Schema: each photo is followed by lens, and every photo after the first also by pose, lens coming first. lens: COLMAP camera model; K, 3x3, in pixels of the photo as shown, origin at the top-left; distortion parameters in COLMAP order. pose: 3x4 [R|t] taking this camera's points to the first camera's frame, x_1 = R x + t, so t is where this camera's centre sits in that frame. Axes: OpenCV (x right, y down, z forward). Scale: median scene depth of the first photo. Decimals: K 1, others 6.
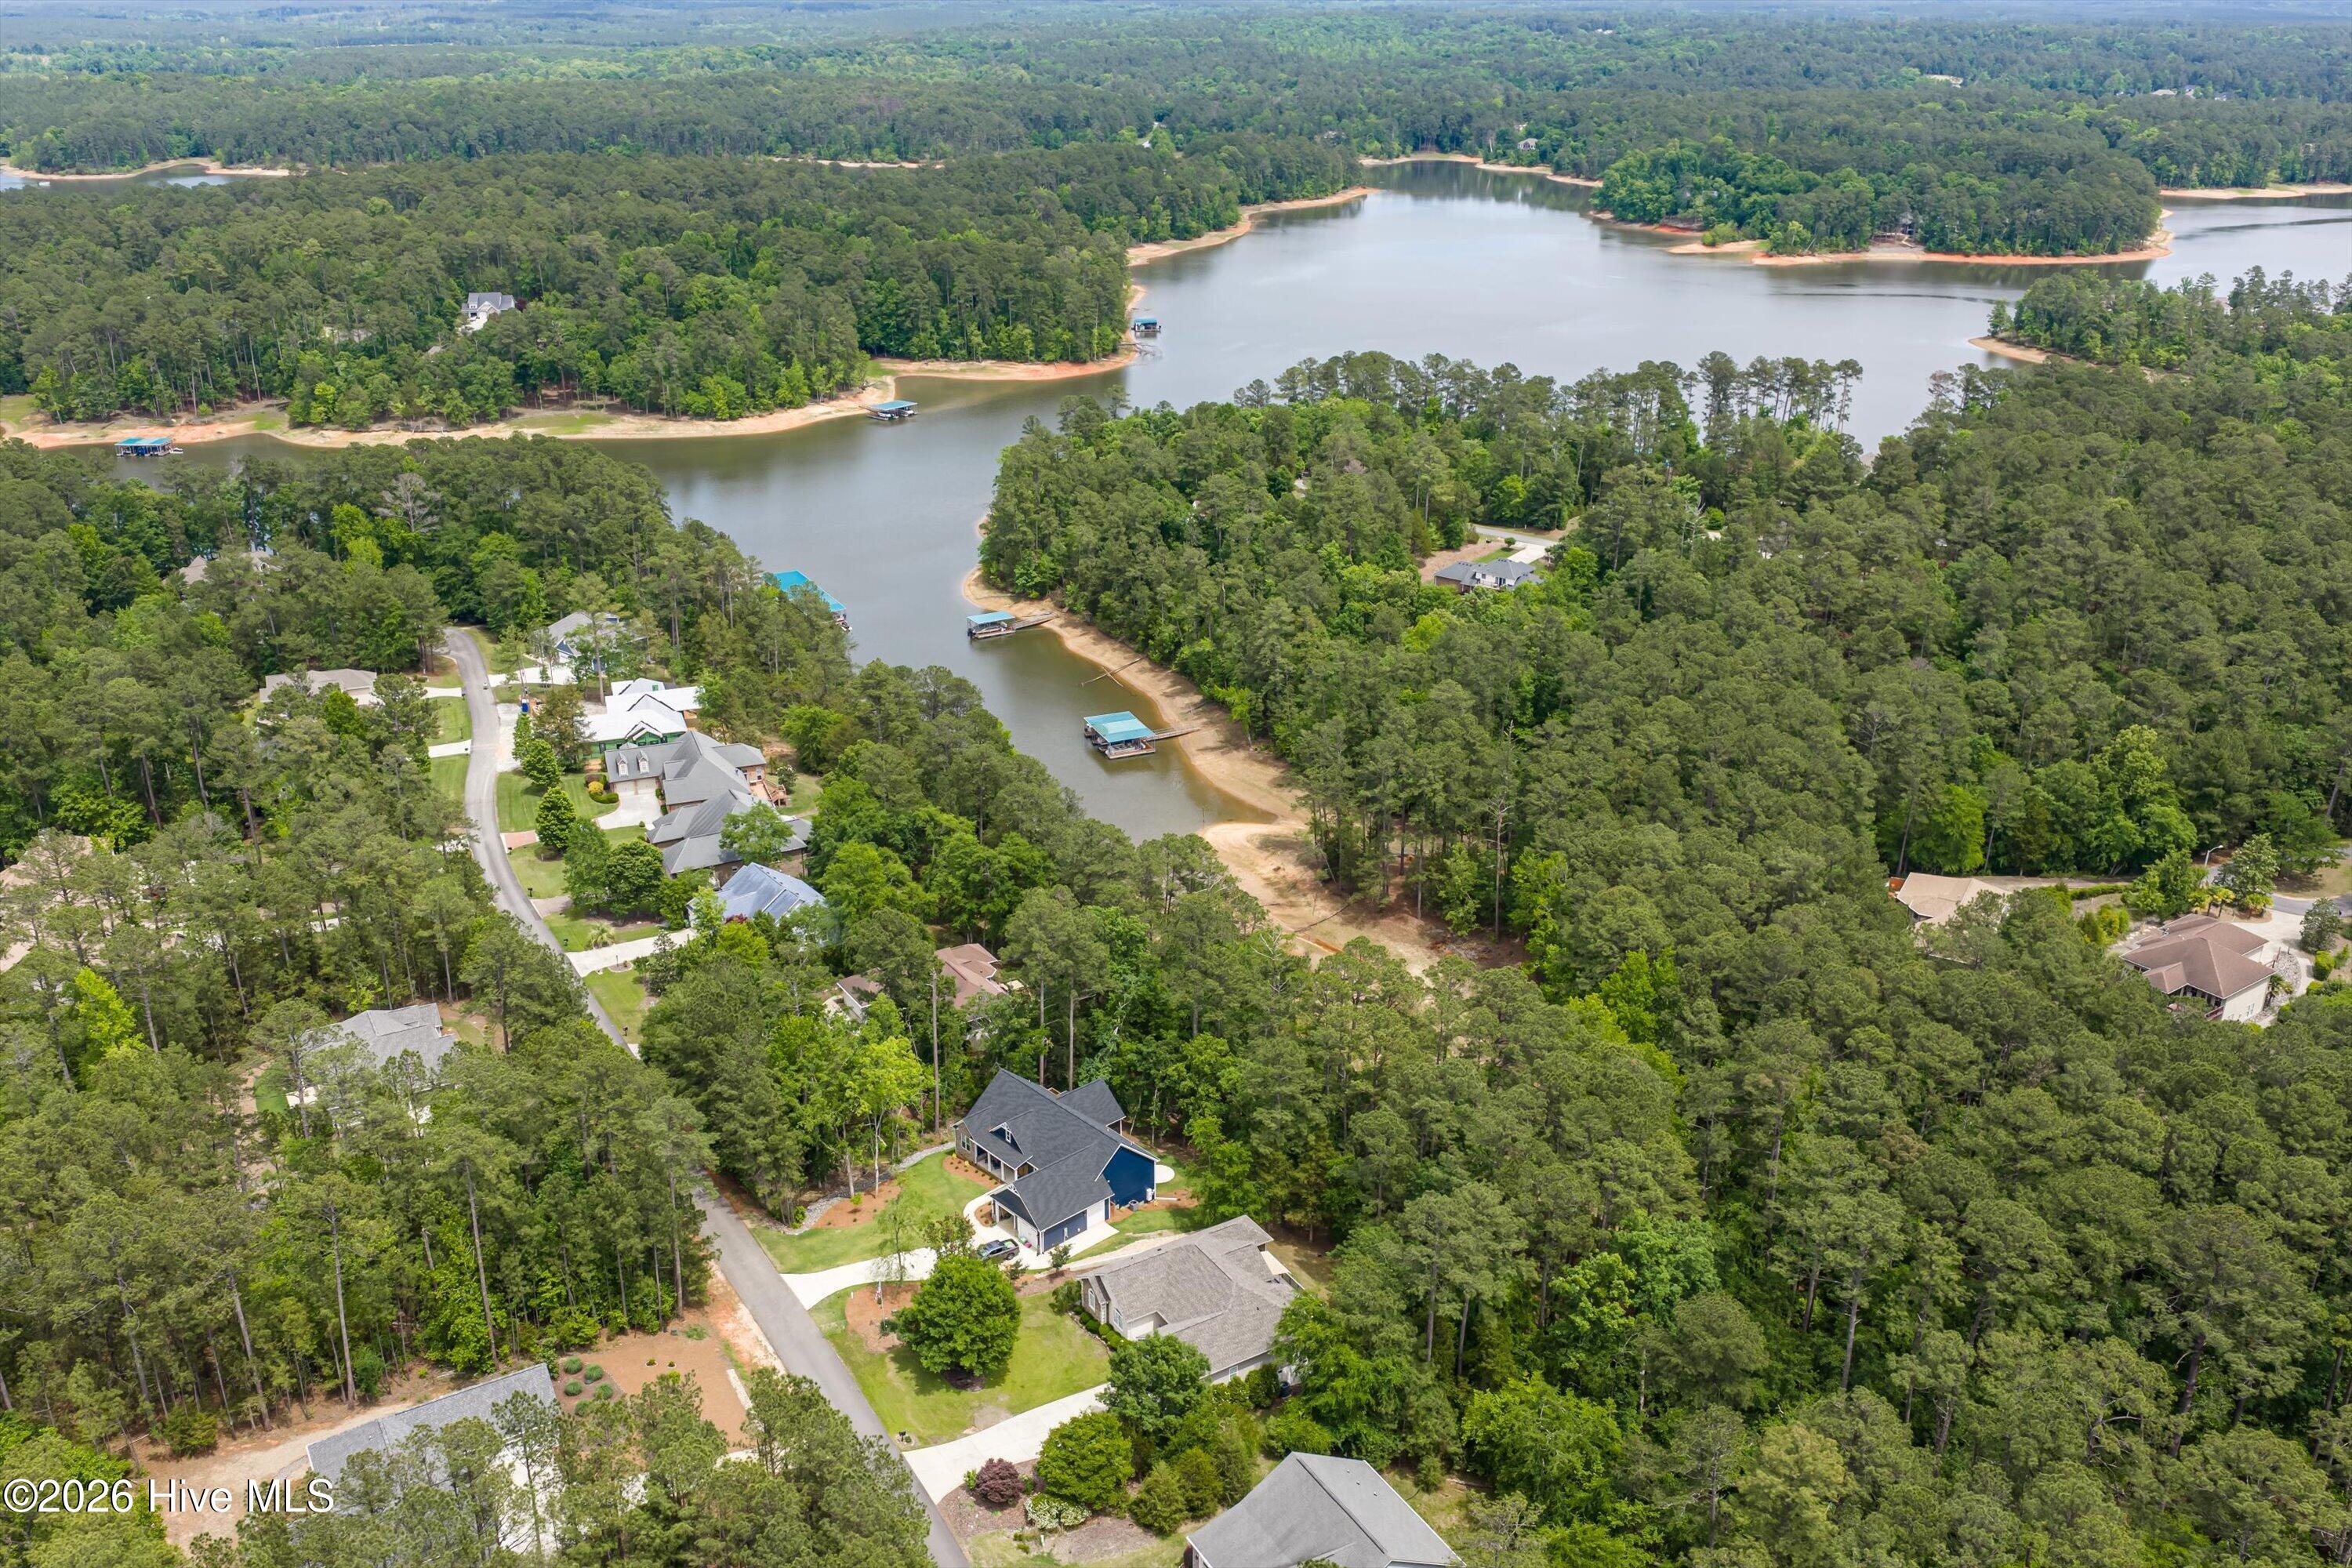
lens RADIAL K [[1953.9, 0, 1176.0], [0, 1953.9, 784.0], [0, 0, 1]] dist [0.073601, -0.239950]
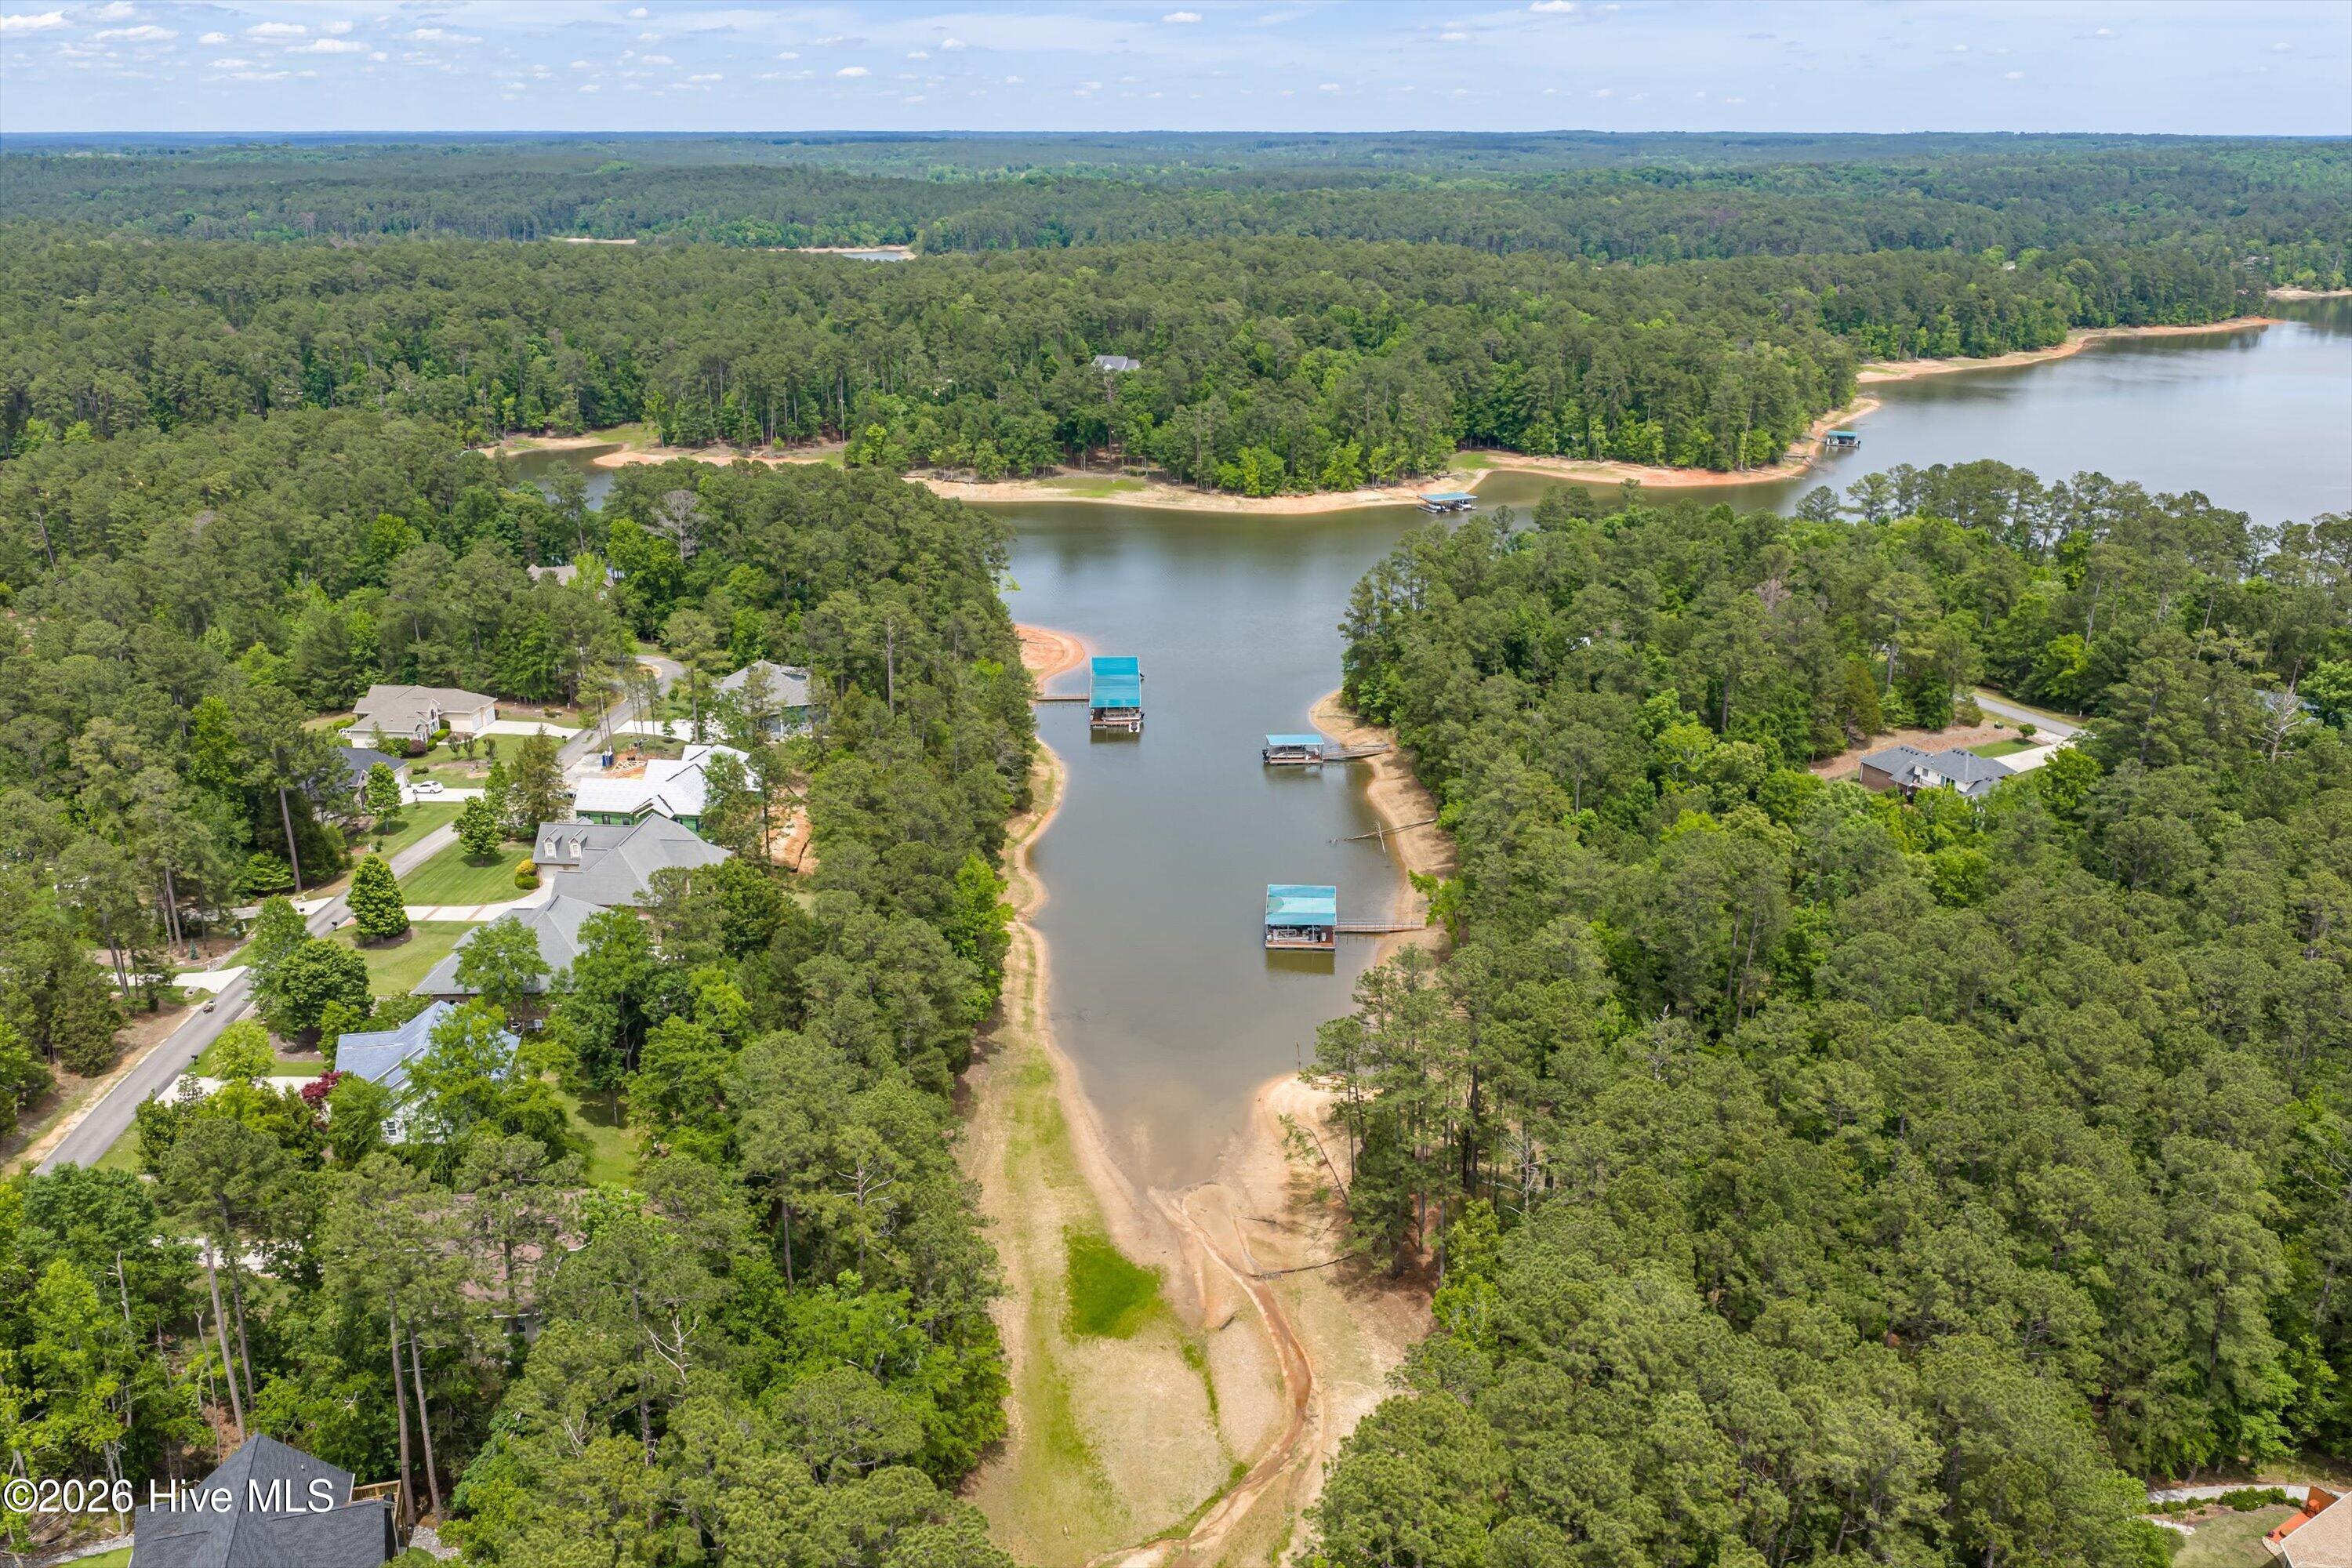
lens RADIAL K [[1959.0, 0, 1176.0], [0, 1959.0, 784.0], [0, 0, 1]] dist [0.017293, -0.029197]
pose [[0.895721, 0.142323, -0.421222, 0.278455], [-0.169920, 0.985045, -0.028505, -0.055744], [0.410866, 0.097107, 0.906510, 0.416155]]
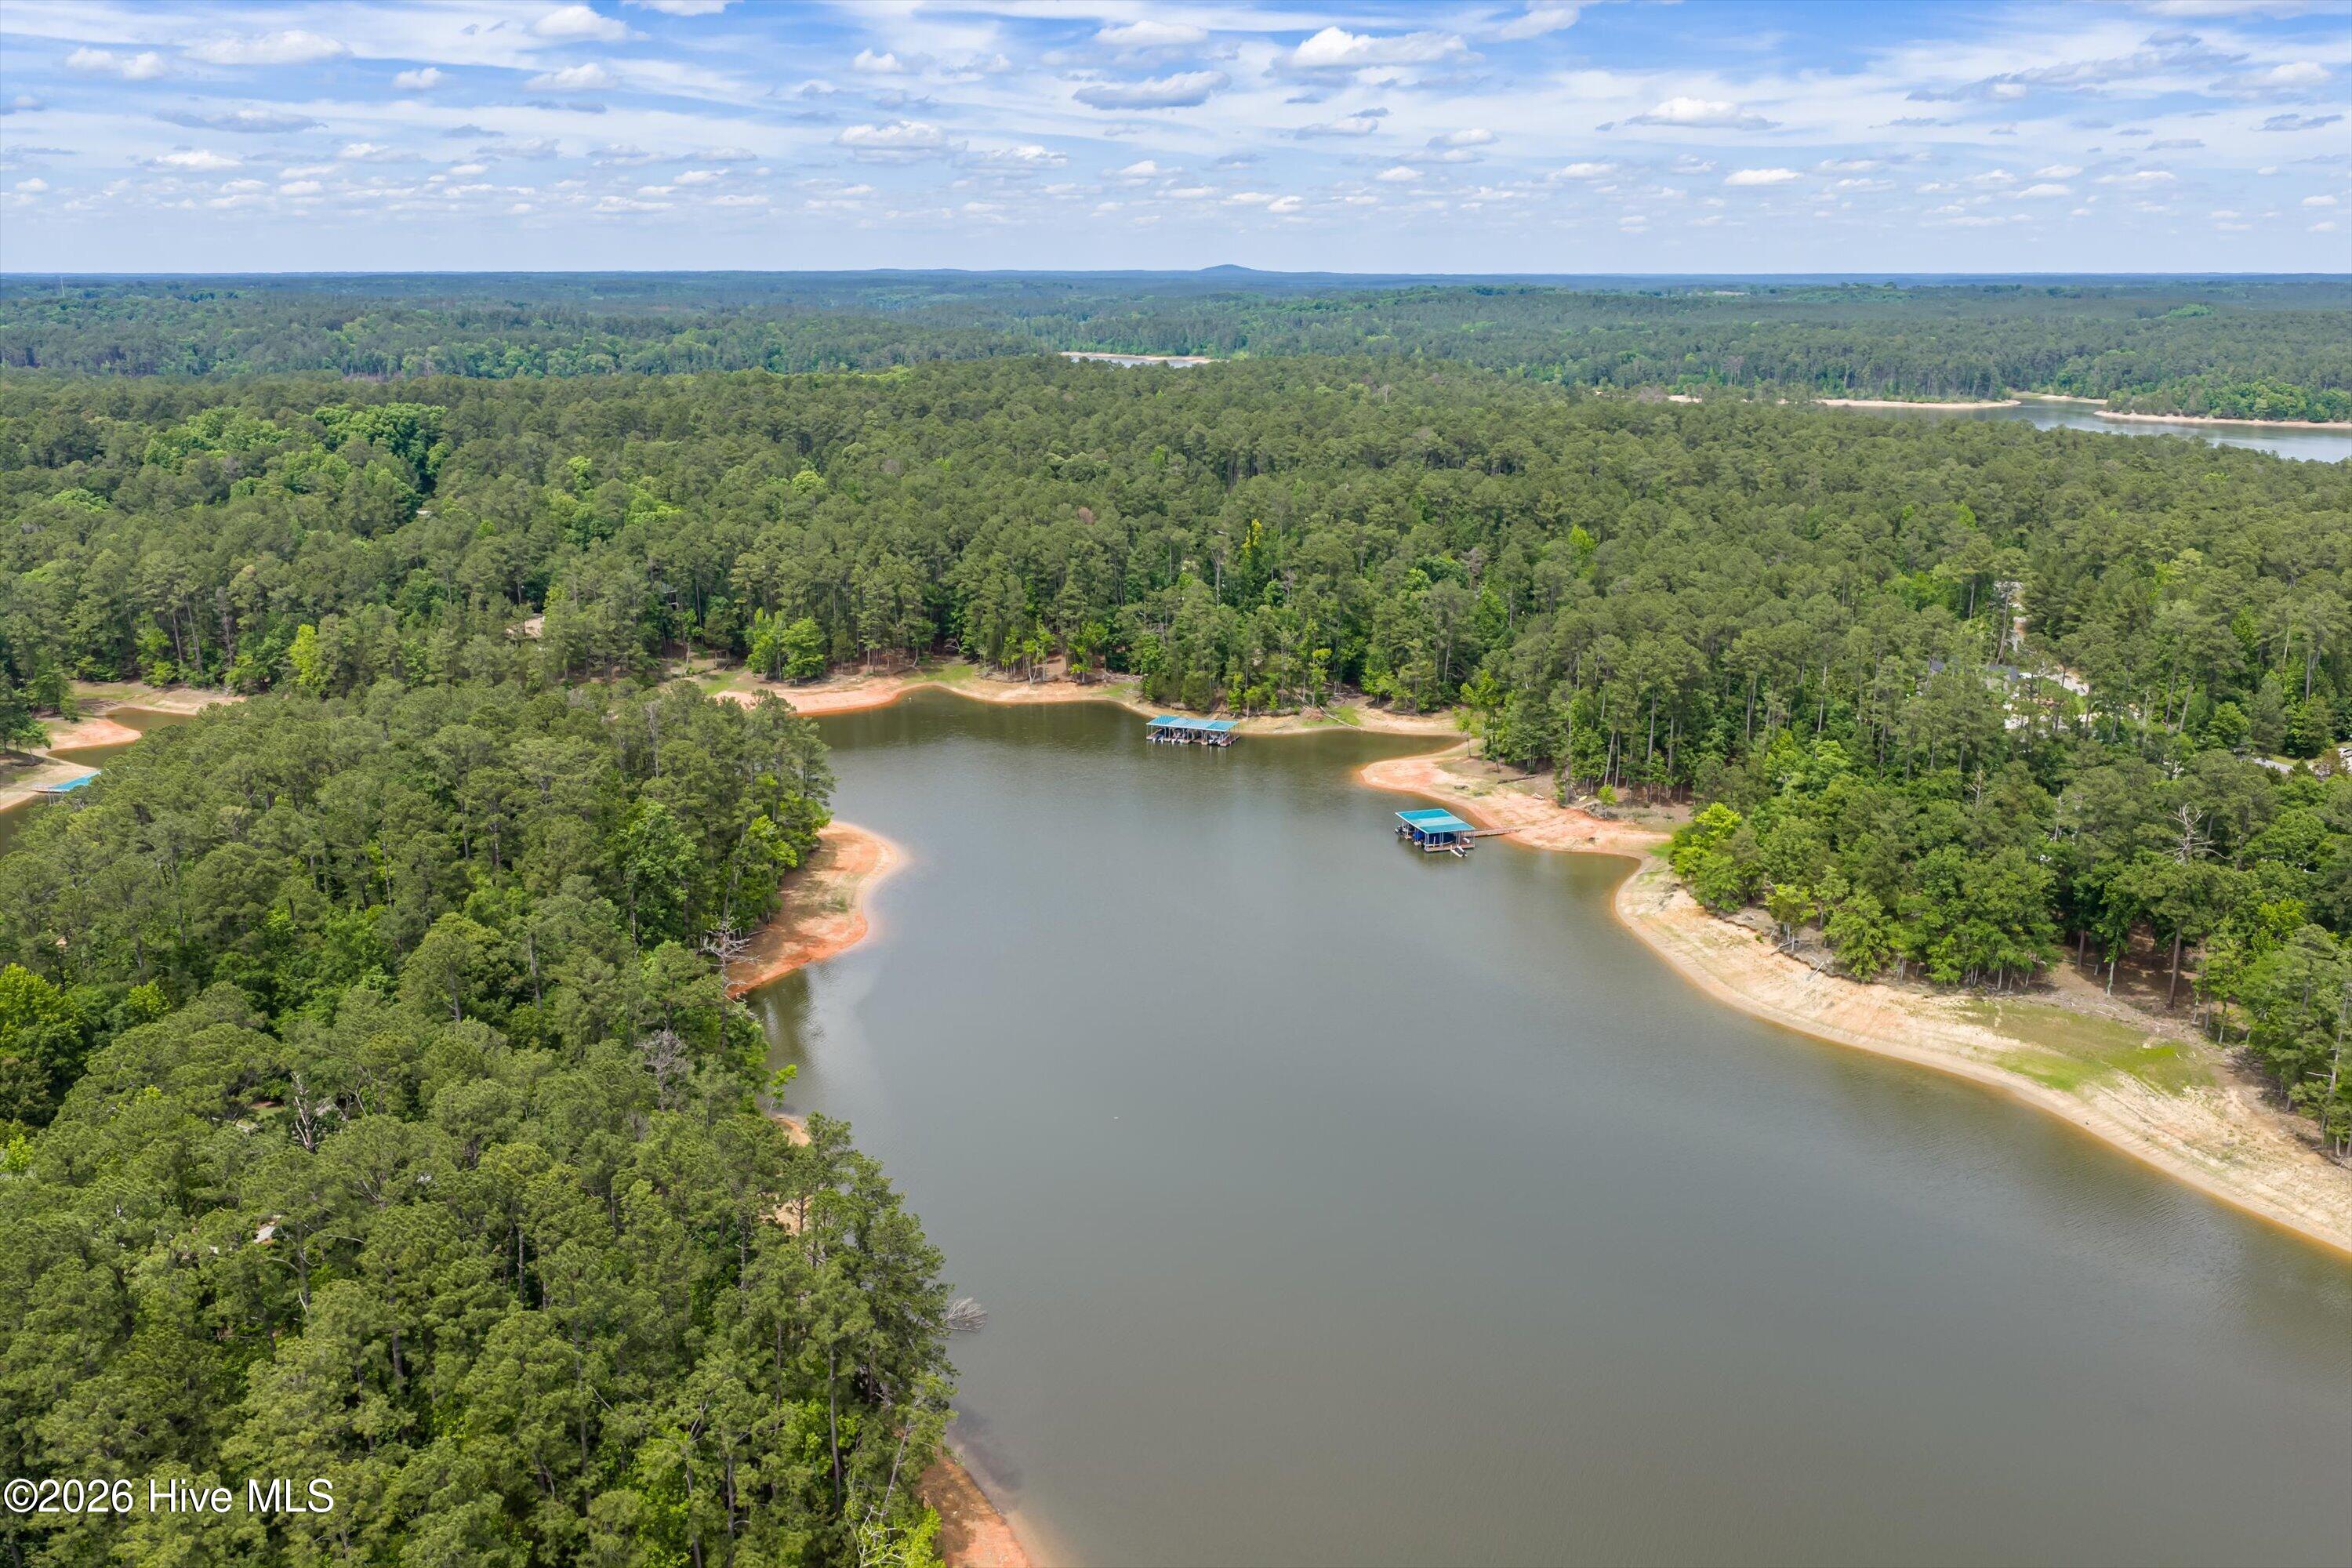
lens RADIAL K [[1959.0, 0, 1176.0], [0, 1959.0, 784.0], [0, 0, 1]] dist [0.017293, -0.029197]
pose [[0.318860, 0.239697, -0.916992, -0.036878], [-0.361195, 0.925216, 0.116251, -0.454749], [0.876280, 0.294145, 0.381592, 1.430668]]
